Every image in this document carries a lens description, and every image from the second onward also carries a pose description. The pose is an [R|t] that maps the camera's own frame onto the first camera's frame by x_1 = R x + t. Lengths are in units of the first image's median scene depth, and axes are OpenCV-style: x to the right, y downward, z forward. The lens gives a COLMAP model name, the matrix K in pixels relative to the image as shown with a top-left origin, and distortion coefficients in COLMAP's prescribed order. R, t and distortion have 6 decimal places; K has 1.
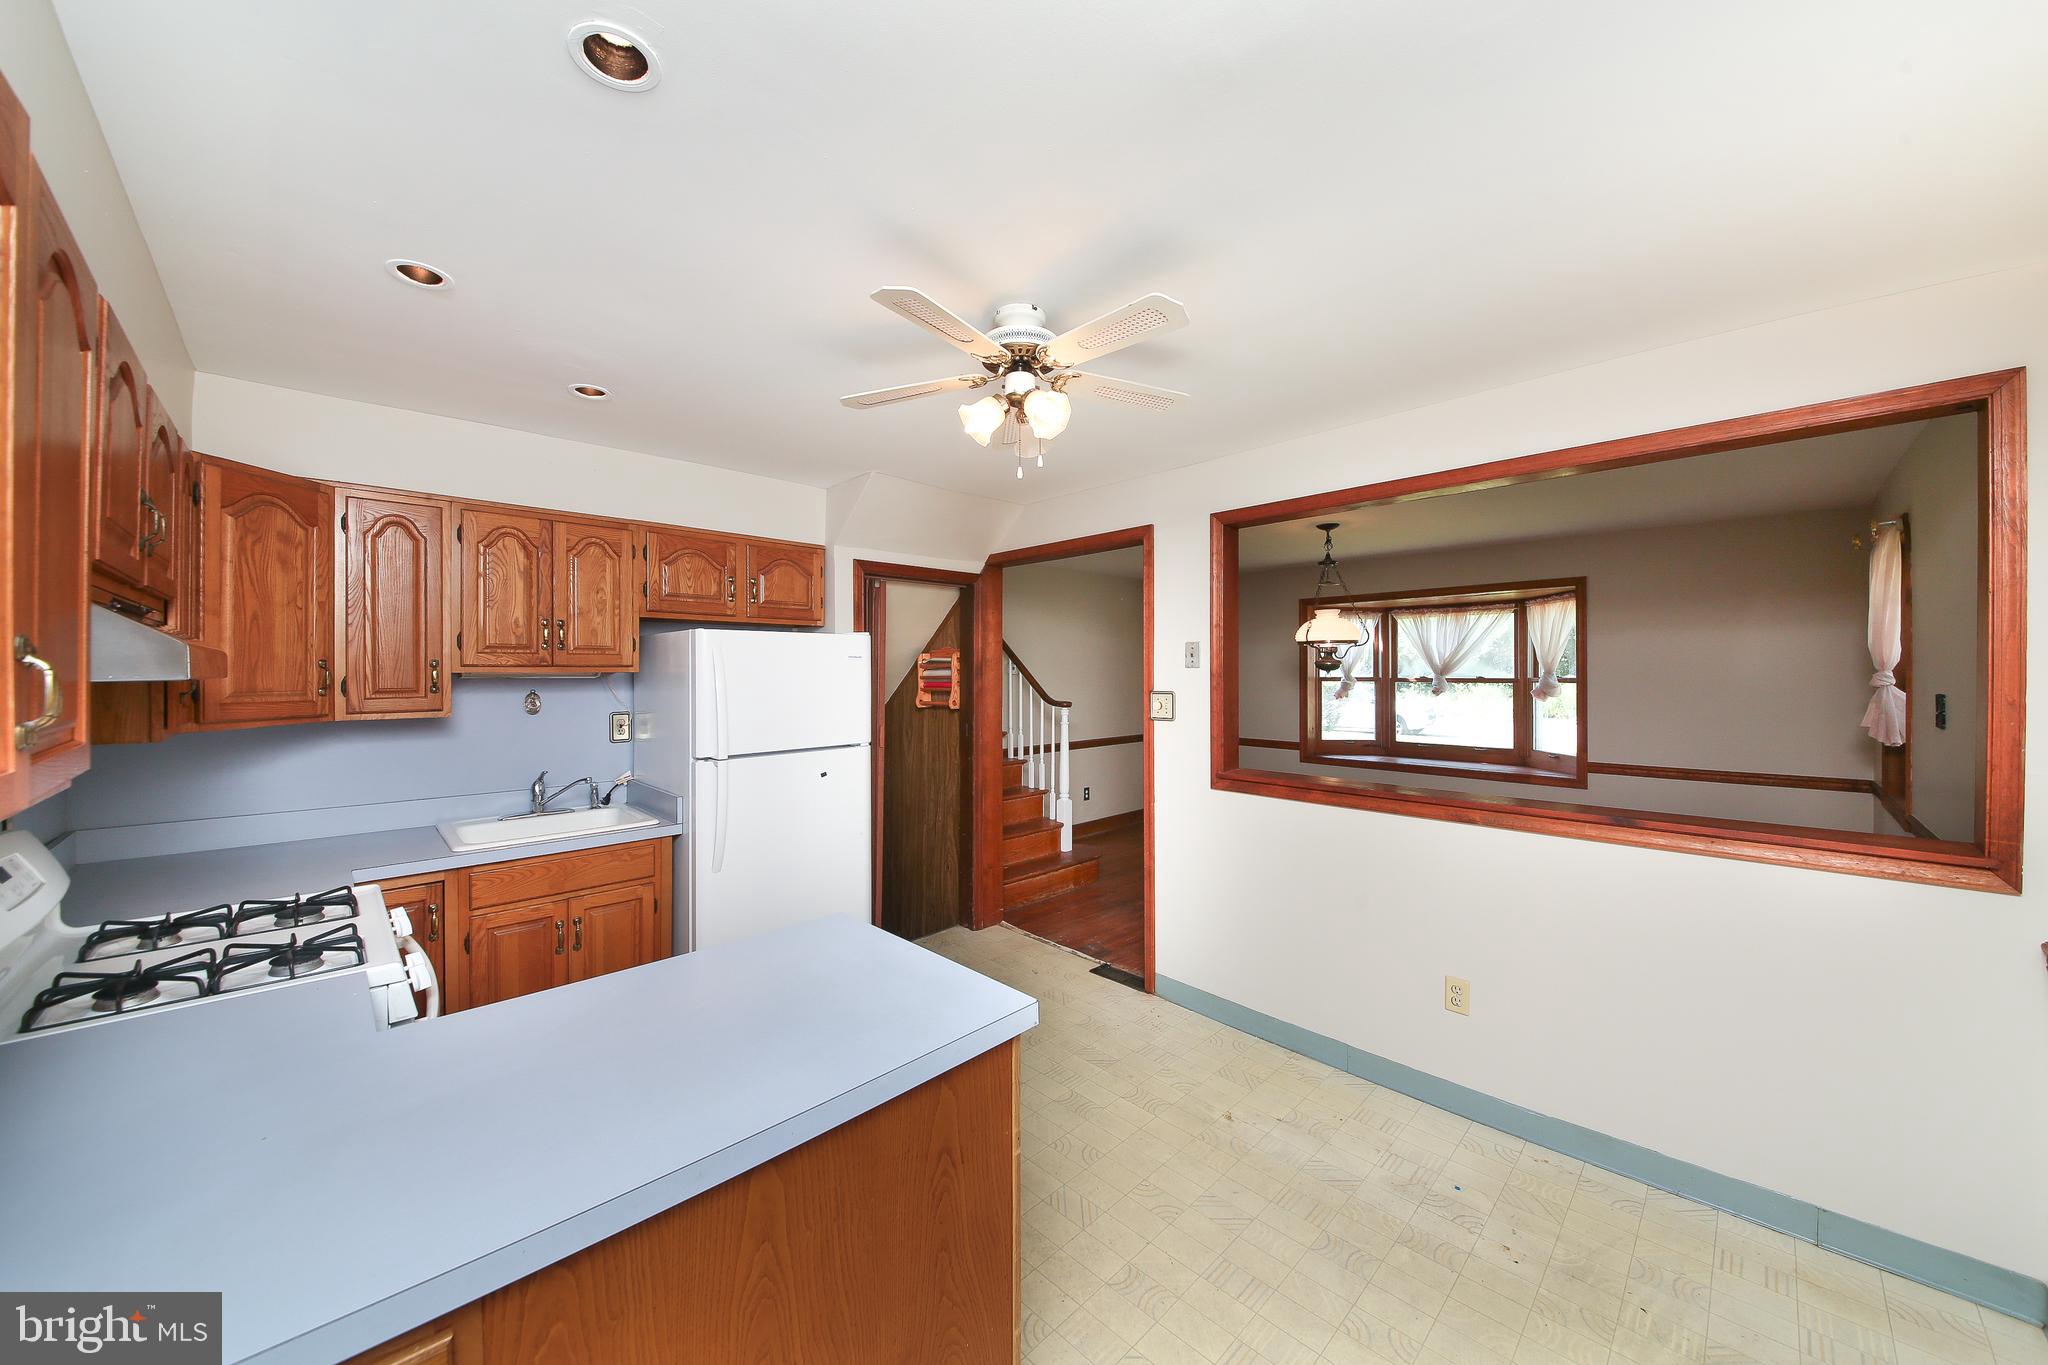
lens RADIAL K [[723.1, 0, 991.9], [0, 723.1, 674.7], [0, 0, 1]] dist [-0.000096, 0.000002]
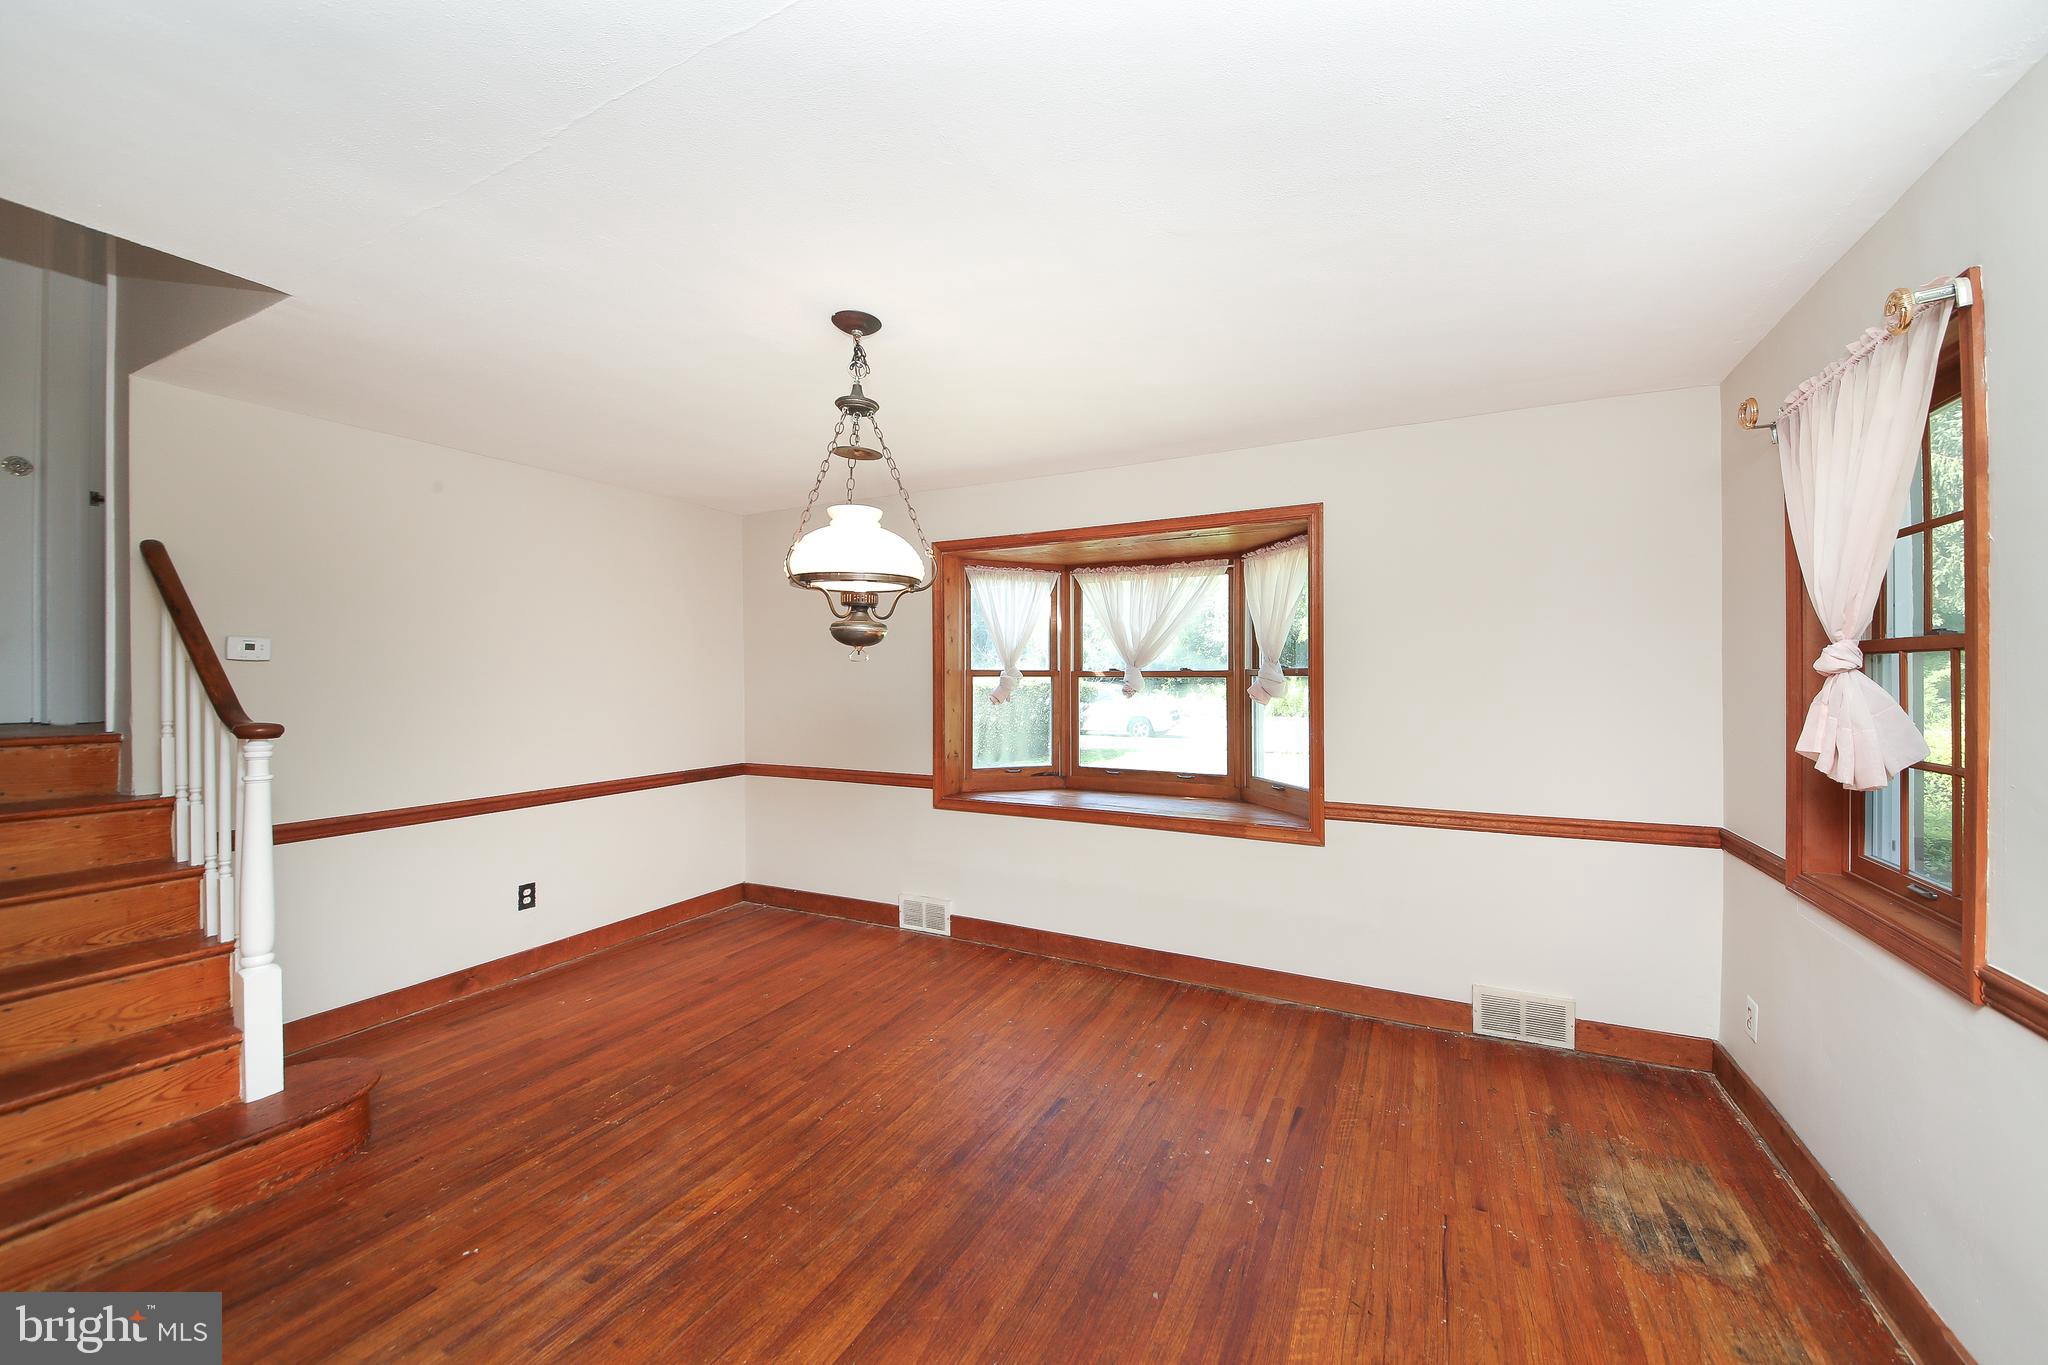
lens RADIAL K [[747.6, 0, 1024.0], [0, 747.6, 682.5], [0, 0, 1]] dist [0.000140, 0.000000]
pose [[0.946126, -0.005161, 0.323756, 0.314868], [0.002483, 0.999959, 0.008686, 0.009477], [-0.323788, -0.007415, 0.946101, 0.402032]]
